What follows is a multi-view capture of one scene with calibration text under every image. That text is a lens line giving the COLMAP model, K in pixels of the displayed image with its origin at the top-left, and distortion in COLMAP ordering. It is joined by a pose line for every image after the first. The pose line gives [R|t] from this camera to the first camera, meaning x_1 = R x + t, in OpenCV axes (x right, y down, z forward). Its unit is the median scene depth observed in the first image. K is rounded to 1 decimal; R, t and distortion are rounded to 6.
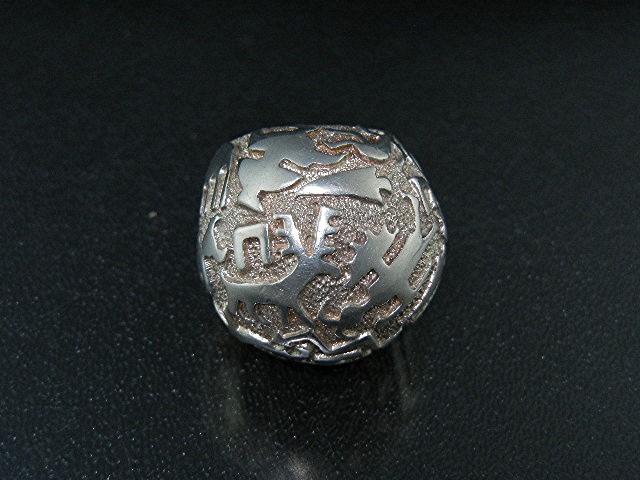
lens RADIAL K [[1187.1, 0, 318.3], [0, 1187.1, 233.2], [0, 0, 1]] dist [-0.047194, 0.000000]
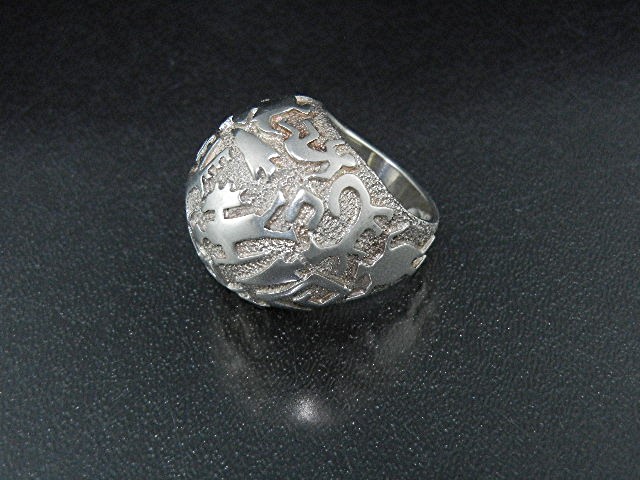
lens RADIAL K [[1187.1, 0, 321.7], [0, 1187.1, 243.5], [0, 0, 1]] dist [-0.047194, 0.000000]
pose [[0.994424, -0.060434, -0.086421, 0.088569], [0.058829, 0.998047, -0.020995, 0.046952], [0.087521, 0.015794, 0.996037, -0.140653]]
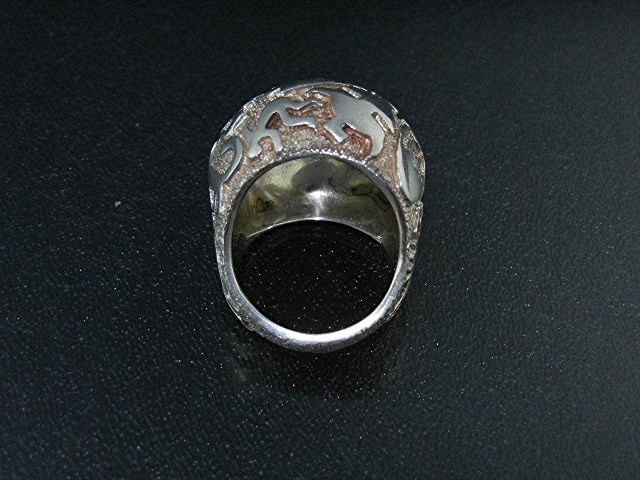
lens RADIAL K [[1187.1, 0, 318.5], [0, 1187.1, 241.7], [0, 0, 1]] dist [-0.047194, 0.000000]
pose [[0.982551, -0.139433, 0.123090, -0.109471], [0.132117, 0.989050, 0.065762, -0.031610], [-0.130912, -0.048352, 0.990214, -0.104914]]
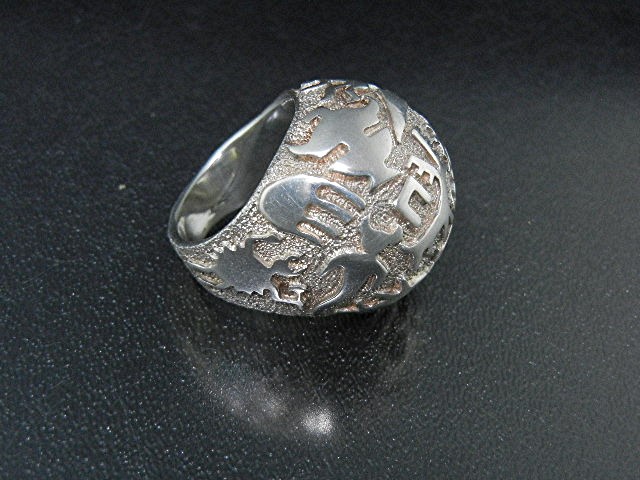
lens RADIAL K [[1187.1, 0, 320.6], [0, 1187.1, 241.2], [0, 0, 1]] dist [-0.047194, 0.000000]
pose [[0.993304, -0.022955, 0.113230, -0.095913], [0.024623, 0.999608, -0.013357, 0.055748], [-0.112879, 0.016055, 0.993479, -0.052674]]
